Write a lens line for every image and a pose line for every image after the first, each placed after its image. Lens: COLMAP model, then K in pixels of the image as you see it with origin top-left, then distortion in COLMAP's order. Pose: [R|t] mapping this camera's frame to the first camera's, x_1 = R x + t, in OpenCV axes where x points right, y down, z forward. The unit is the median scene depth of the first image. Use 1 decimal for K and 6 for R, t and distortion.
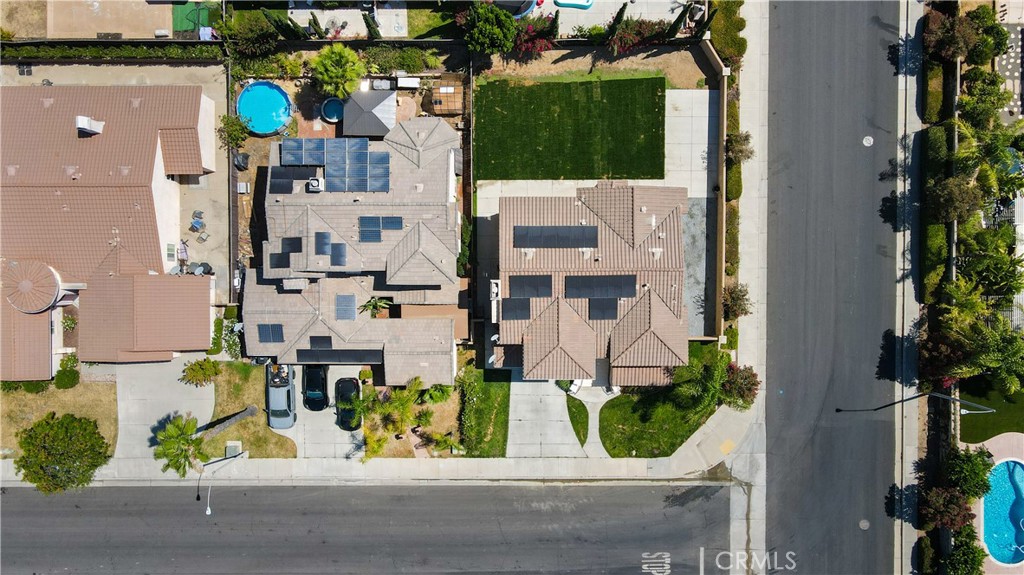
lens RADIAL K [[757.6, 0, 512.0], [0, 757.6, 287.5], [0, 0, 1]] dist [-0.005591, 0.047557]
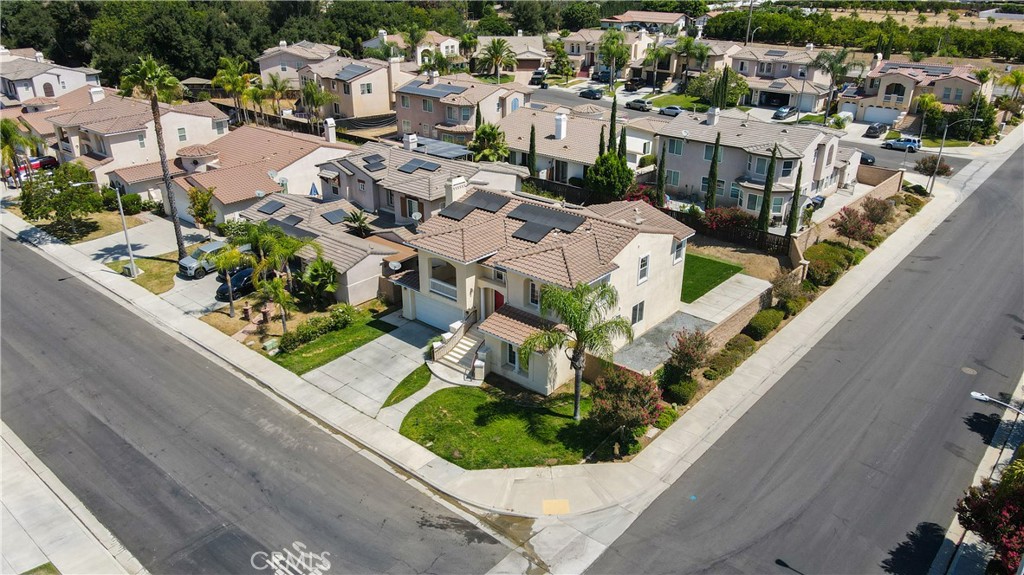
lens RADIAL K [[757.6, 0, 512.0], [0, 757.6, 287.5], [0, 0, 1]] dist [-0.005591, 0.047557]
pose [[0.756081, 0.279278, -0.591900, 0.538975], [-0.654071, 0.290517, -0.698421, 0.566205], [-0.023097, 0.915207, 0.402322, 0.636791]]
